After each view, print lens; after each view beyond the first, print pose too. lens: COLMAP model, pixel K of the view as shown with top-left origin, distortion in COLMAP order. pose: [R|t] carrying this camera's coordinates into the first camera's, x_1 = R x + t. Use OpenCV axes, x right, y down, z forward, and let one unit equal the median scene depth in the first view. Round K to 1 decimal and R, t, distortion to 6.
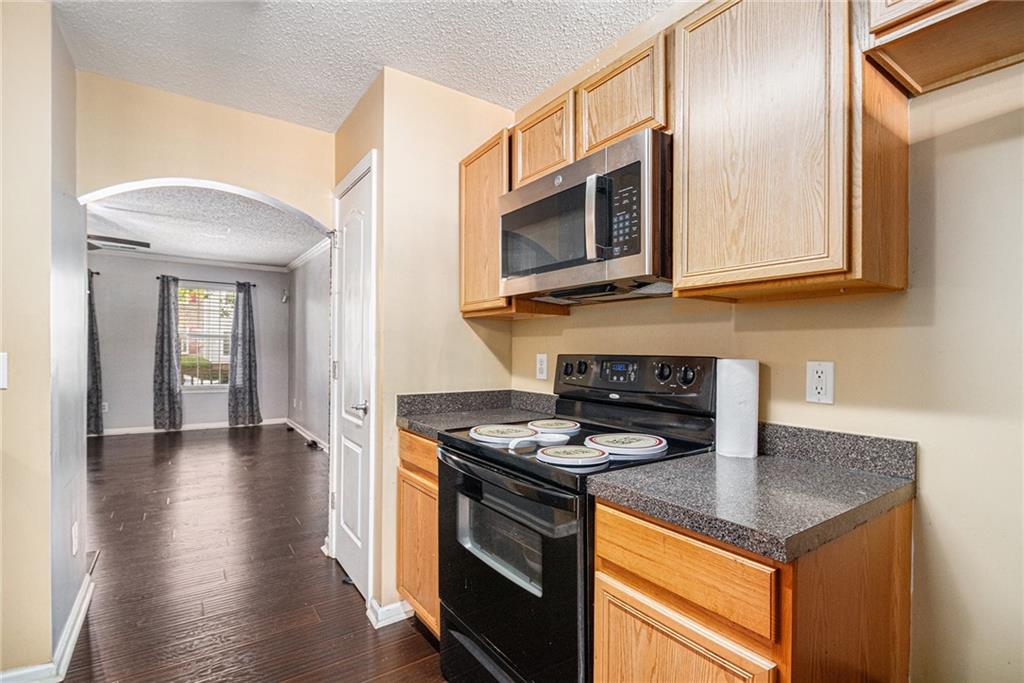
lens RADIAL K [[477.7, 0, 512.0], [0, 477.7, 341.5], [0, 0, 1]] dist [0.000105, -0.000017]
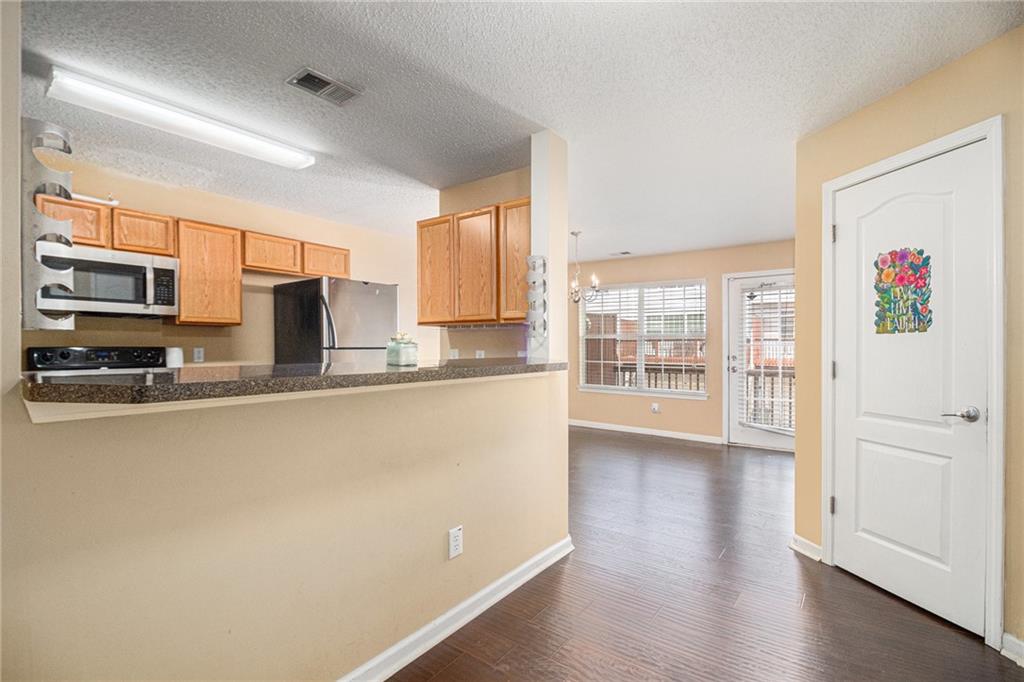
lens RADIAL K [[477.7, 0, 512.0], [0, 477.7, 341.0], [0, 0, 1]] dist [0.000105, -0.000017]
pose [[-0.313381, -0.002182, 0.949625, -2.679883], [-0.021897, 0.999748, -0.004929, -0.027425], [-0.949375, -0.022339, -0.313350, 0.088947]]
